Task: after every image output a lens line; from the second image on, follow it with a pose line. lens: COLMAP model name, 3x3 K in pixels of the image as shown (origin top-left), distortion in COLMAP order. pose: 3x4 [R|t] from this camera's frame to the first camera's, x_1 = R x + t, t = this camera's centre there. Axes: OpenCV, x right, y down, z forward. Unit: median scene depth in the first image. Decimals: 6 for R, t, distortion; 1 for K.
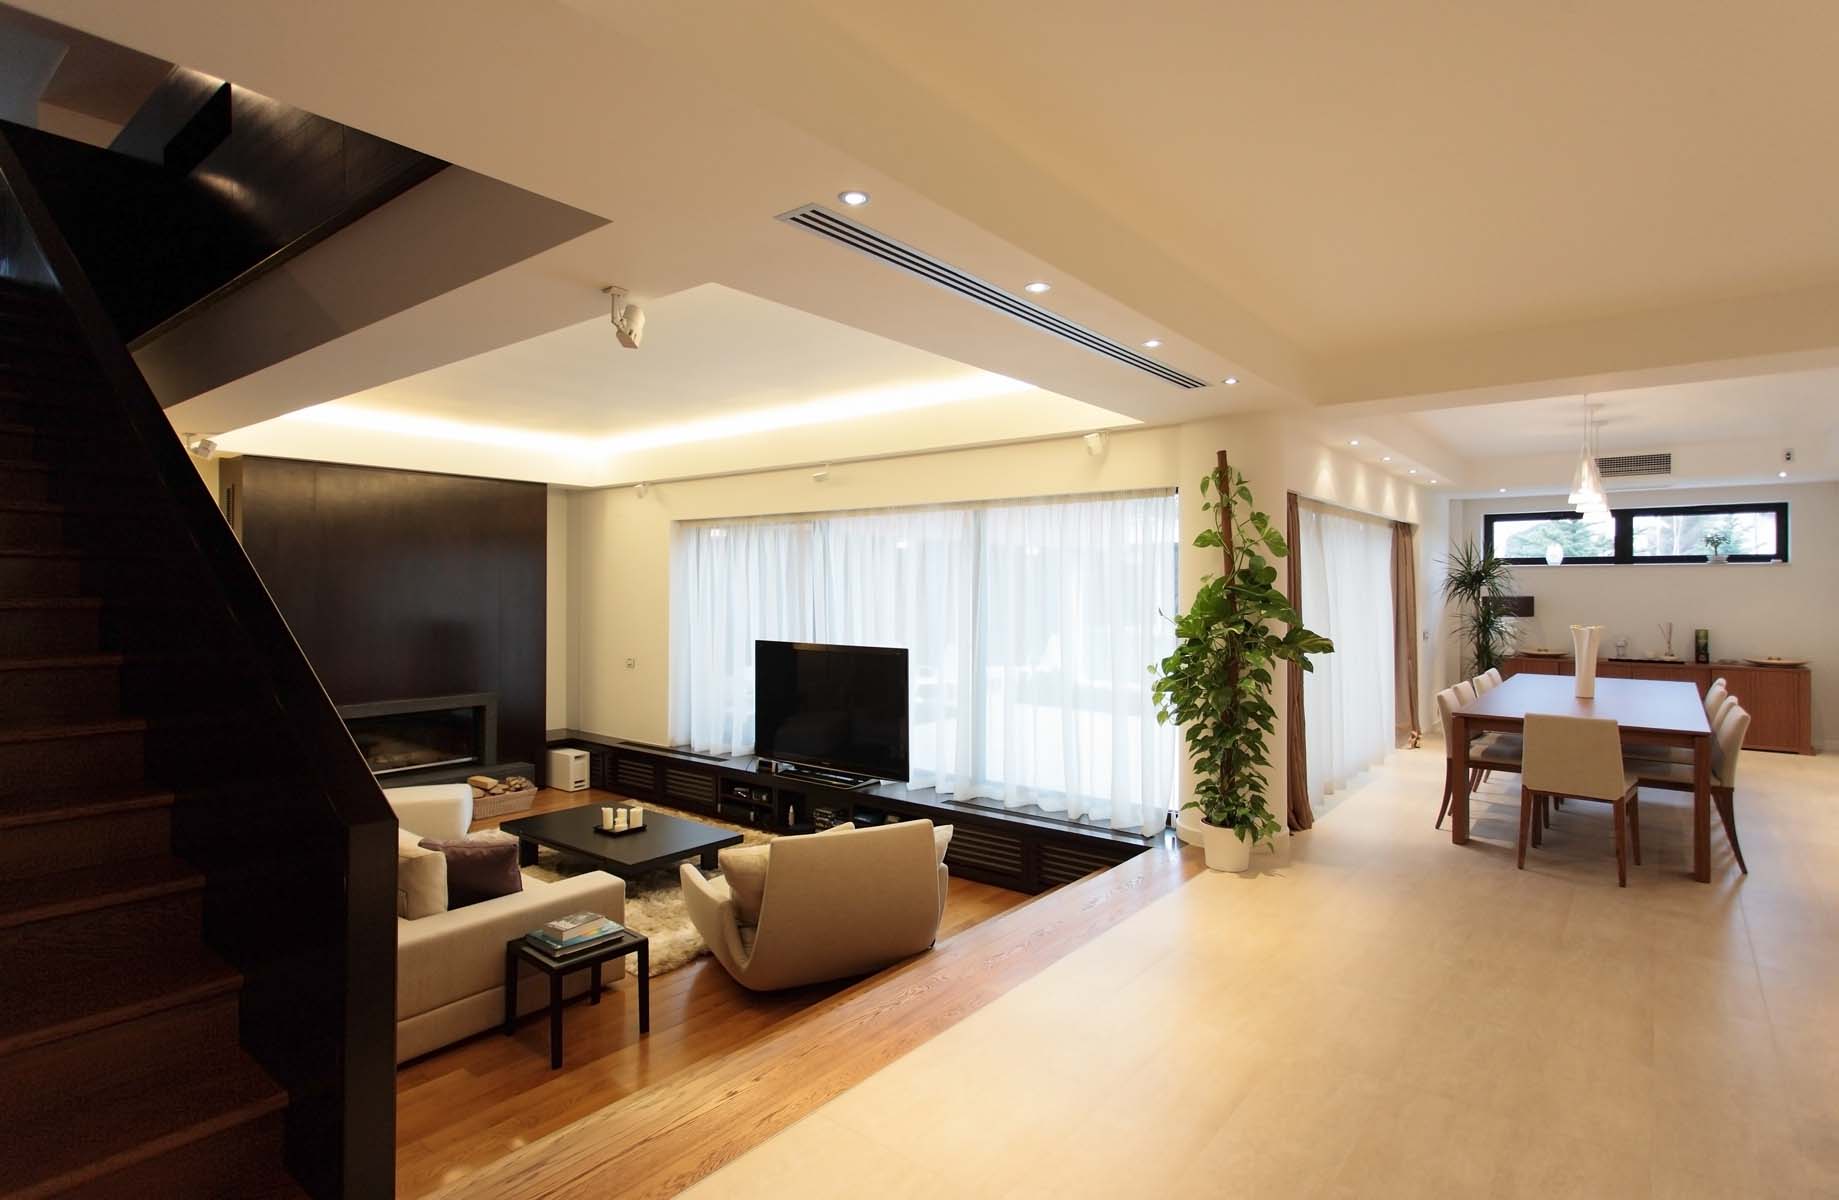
lens RADIAL K [[923.0, 0, 919.7], [0, 923.0, 585.2], [0, 0, 1]] dist [0.001906, 0.000387]
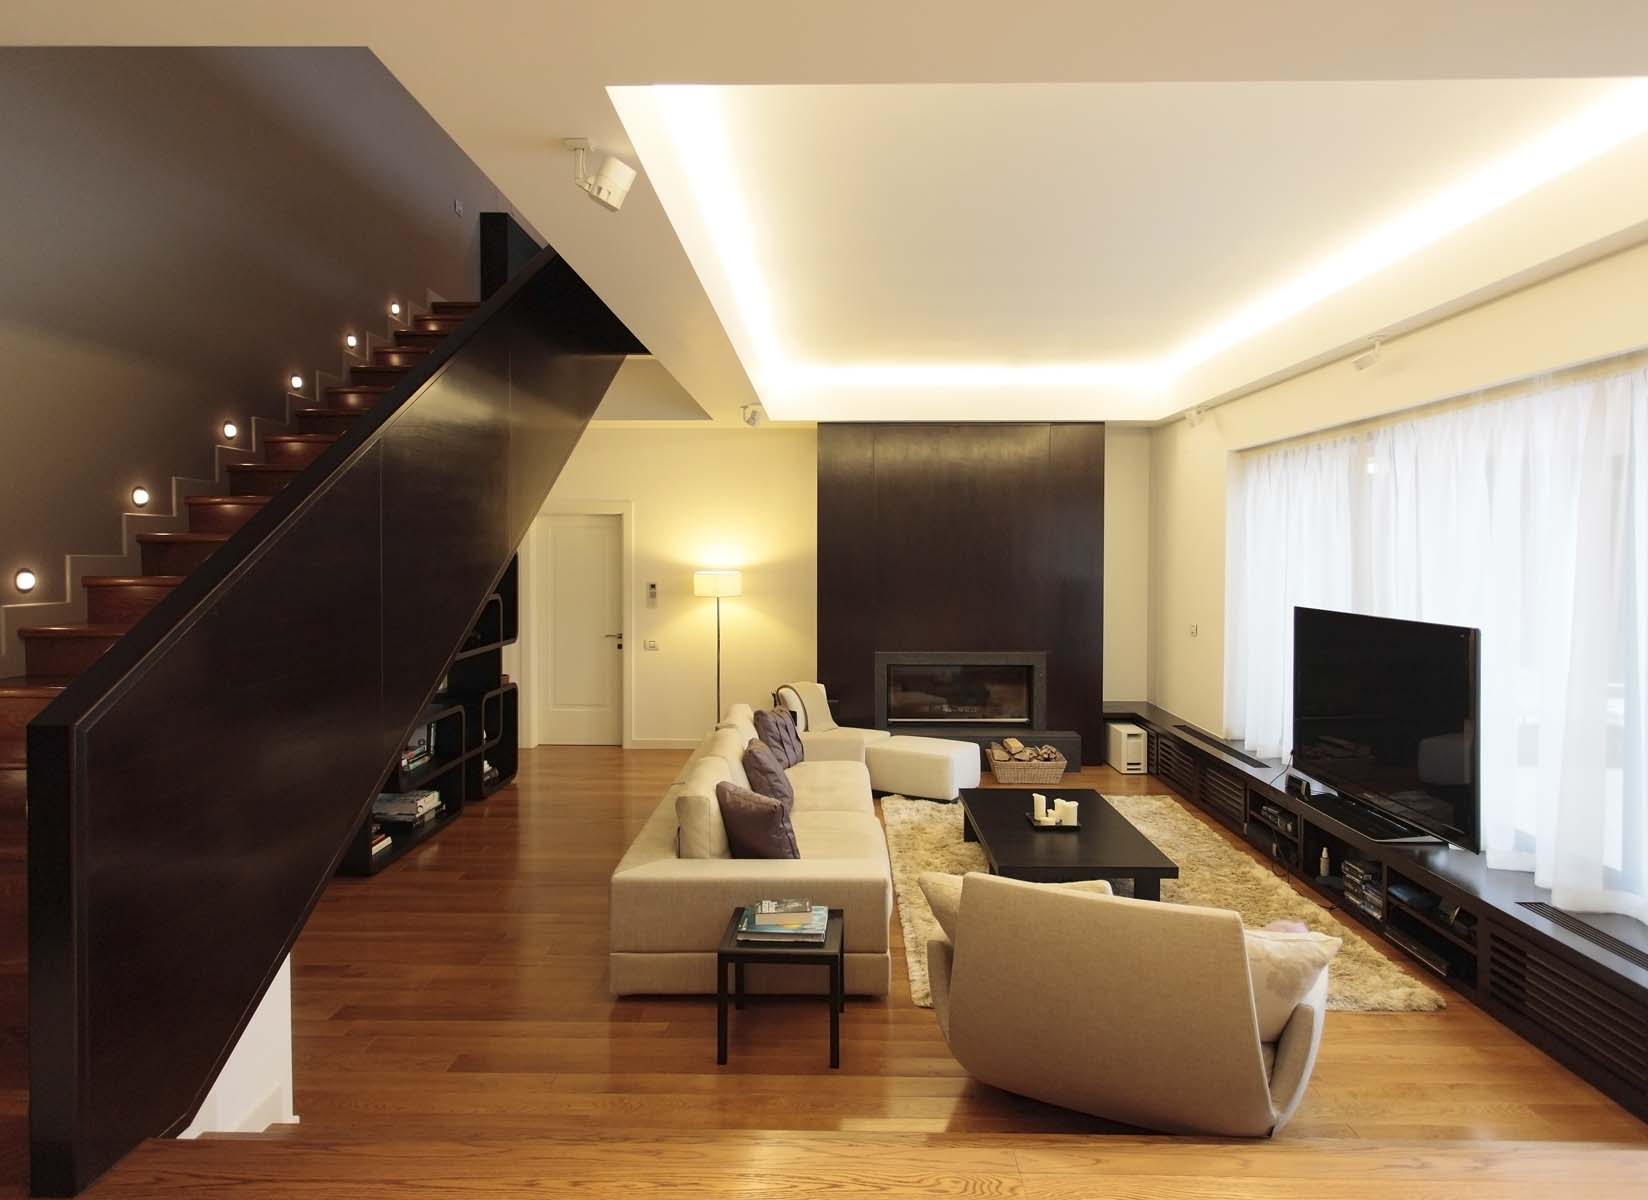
lens RADIAL K [[966.2, 0, 823.2], [0, 966.2, 574.6], [0, 0, 1]] dist [-0.000725, 0.002145]
pose [[0.609496, 0.016346, -0.792620, 0.212156], [0.002650, 0.999740, 0.022655, 0.018809], [0.792785, -0.015908, 0.609294, 0.282655]]
